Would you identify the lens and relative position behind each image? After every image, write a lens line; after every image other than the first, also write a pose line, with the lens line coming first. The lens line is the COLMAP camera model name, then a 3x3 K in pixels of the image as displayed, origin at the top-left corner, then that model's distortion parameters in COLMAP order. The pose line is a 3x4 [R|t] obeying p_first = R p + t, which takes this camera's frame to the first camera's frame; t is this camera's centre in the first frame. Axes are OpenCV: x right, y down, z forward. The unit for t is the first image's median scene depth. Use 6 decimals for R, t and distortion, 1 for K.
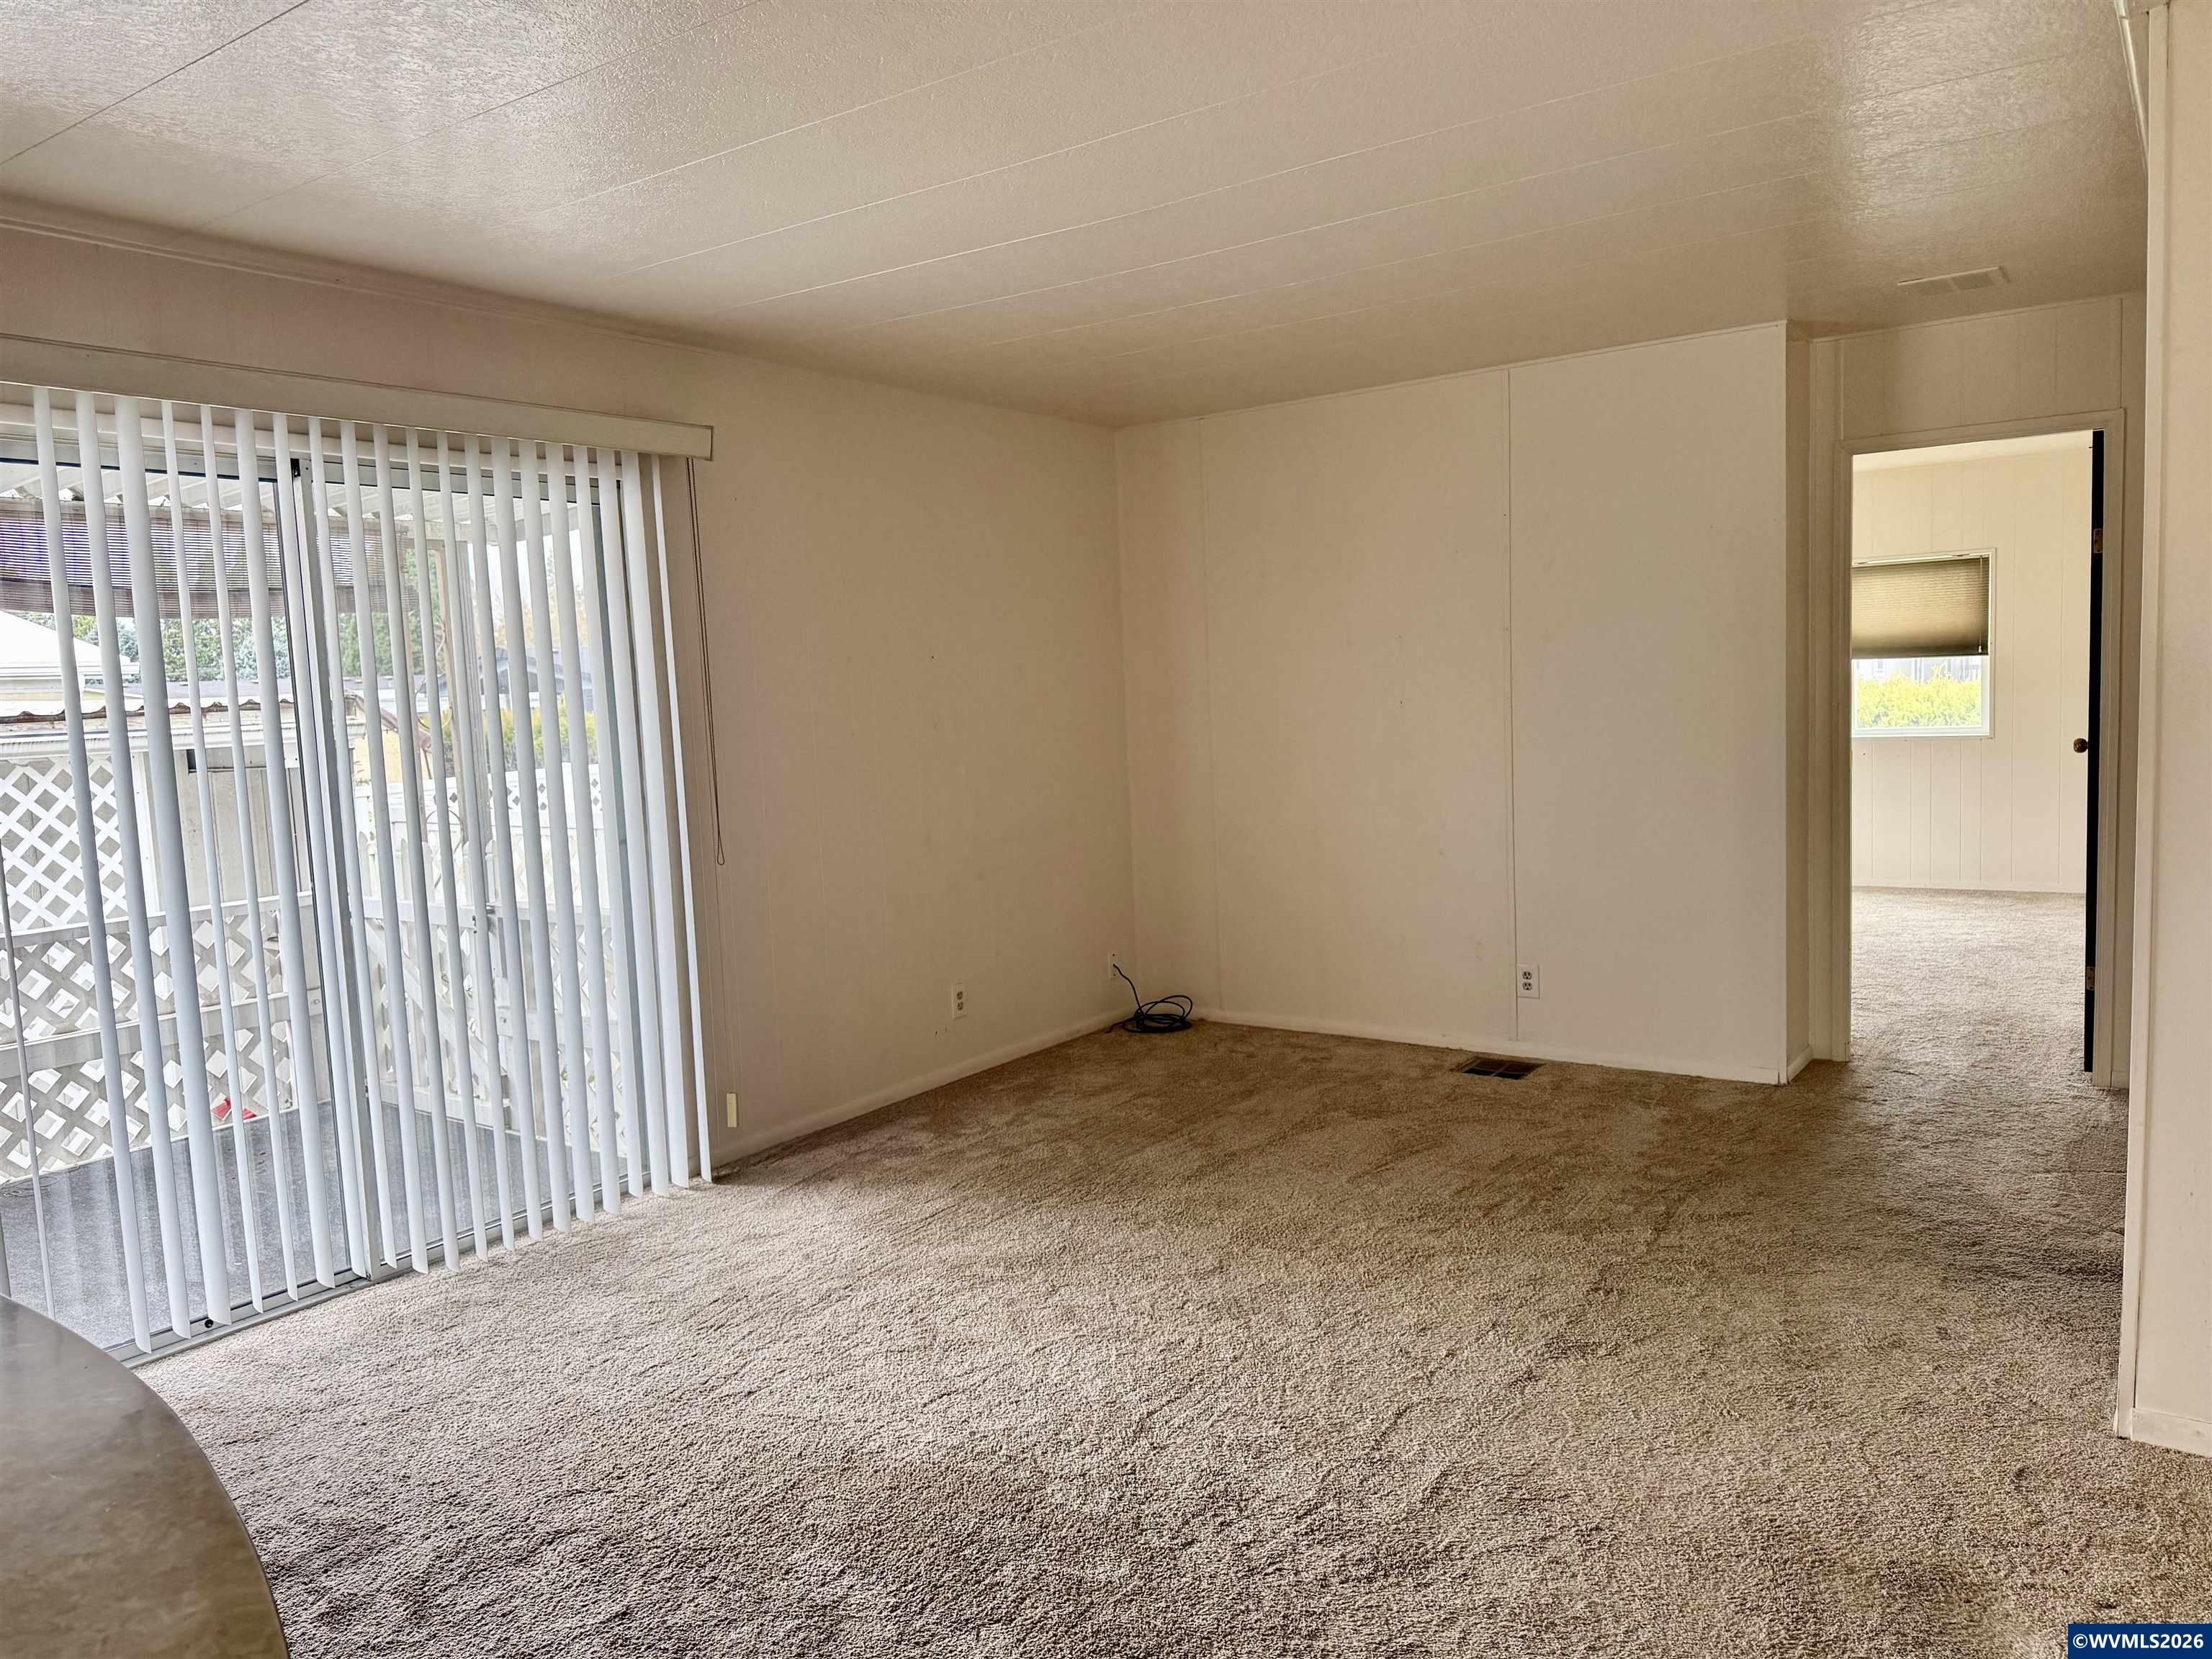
lens RADIAL K [[1548.5, 0, 1108.3], [0, 1548.5, 829.9], [0, 0, 1]] dist [0.157532, -0.264321]
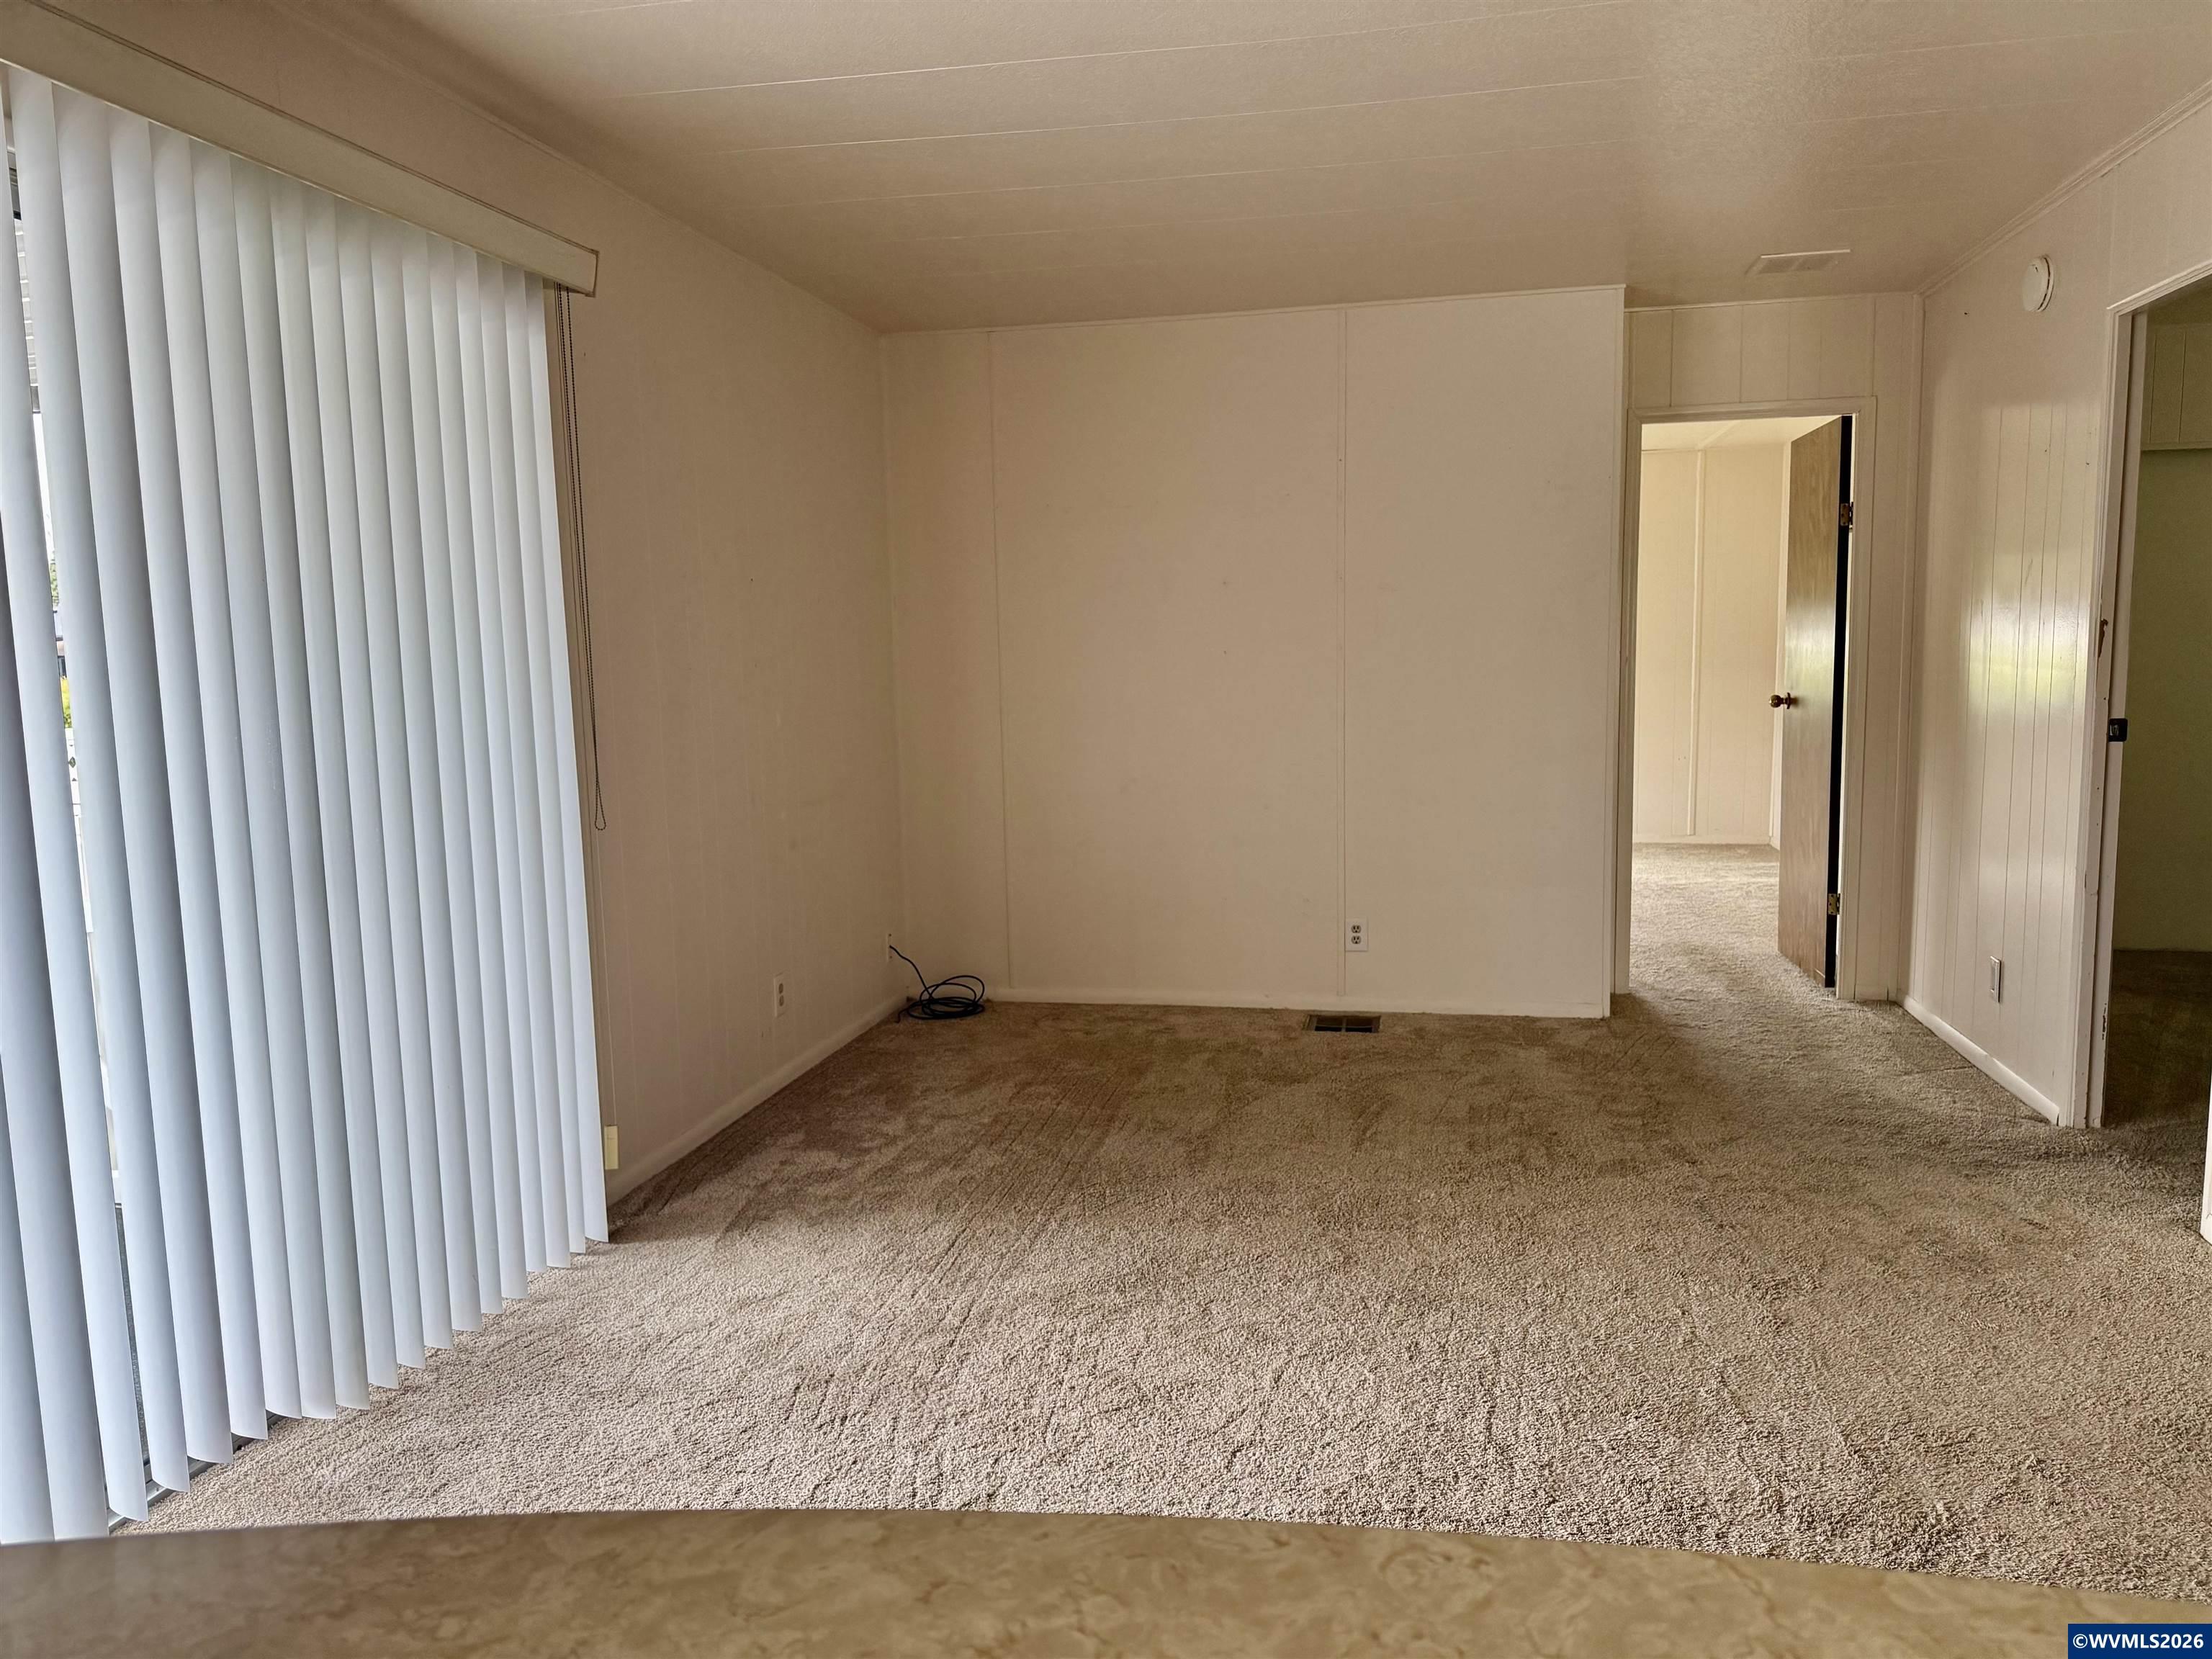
lens RADIAL K [[1548.5, 0, 1108.3], [0, 1548.5, 829.9], [0, 0, 1]] dist [0.157532, -0.264321]
pose [[0.914279, -0.023347, 0.404412, -0.320992], [0.020754, 0.999726, 0.010795, 0.018854], [-0.404554, -0.001477, 0.914513, 0.188493]]
